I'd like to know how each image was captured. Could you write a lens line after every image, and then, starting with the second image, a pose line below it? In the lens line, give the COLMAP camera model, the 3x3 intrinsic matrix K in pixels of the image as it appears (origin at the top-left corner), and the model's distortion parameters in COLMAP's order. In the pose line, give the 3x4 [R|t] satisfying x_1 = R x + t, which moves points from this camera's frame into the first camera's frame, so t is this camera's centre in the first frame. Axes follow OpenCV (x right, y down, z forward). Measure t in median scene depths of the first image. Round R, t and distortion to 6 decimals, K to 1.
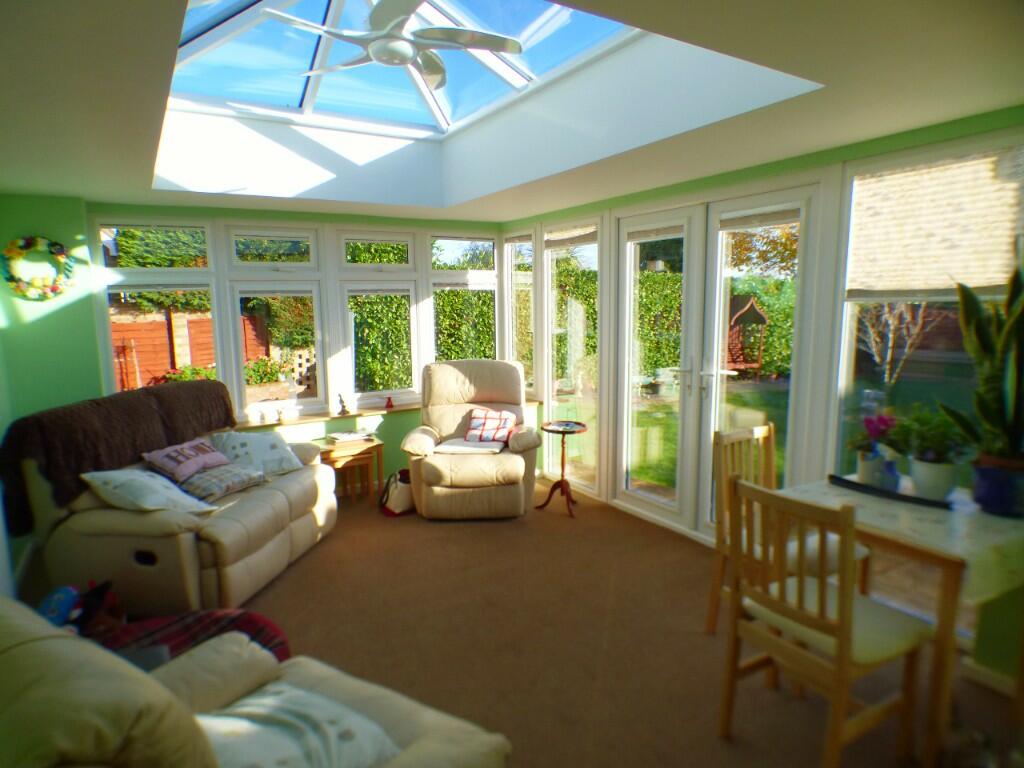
lens RADIAL K [[604.9, 0, 512.0], [0, 604.9, 384.0], [0, 0, 1]] dist [-0.066315, 0.000022]
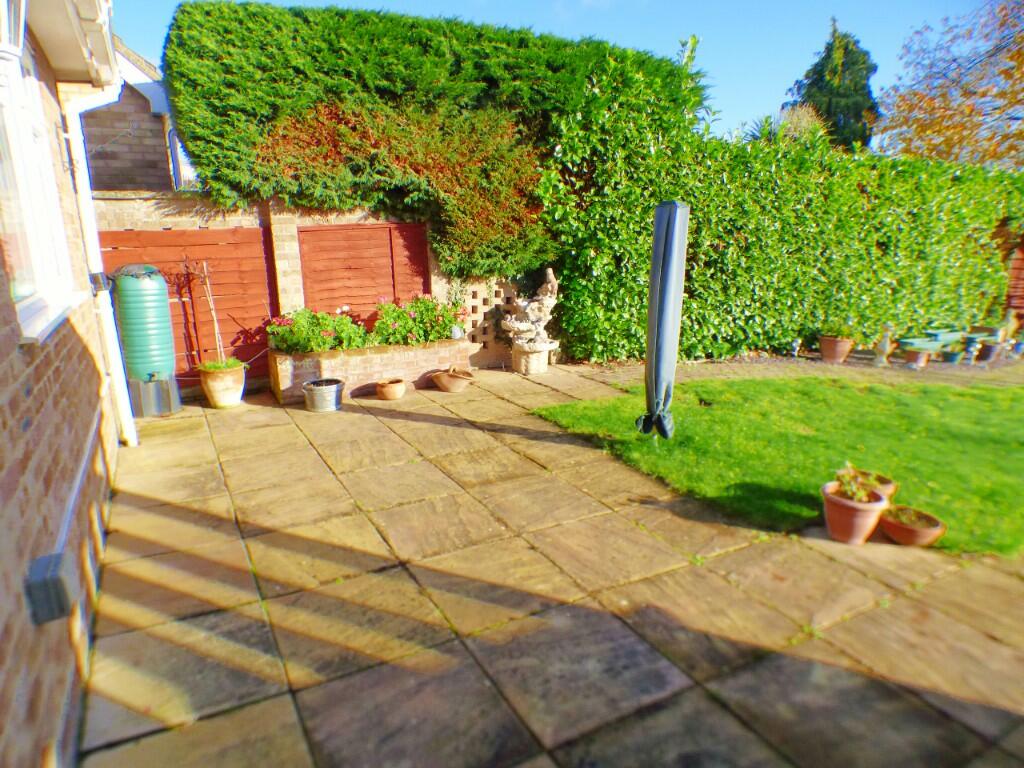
lens RADIAL K [[629.0, 0, 515.9], [0, 629.0, 422.0], [0, 0, 1]] dist [-0.044722, 0.000059]
pose [[0.998709, 0.026506, -0.043341, -0.311532], [-0.018891, 0.985690, 0.167507, -0.029307], [0.047161, -0.166472, 0.984918, 0.401925]]
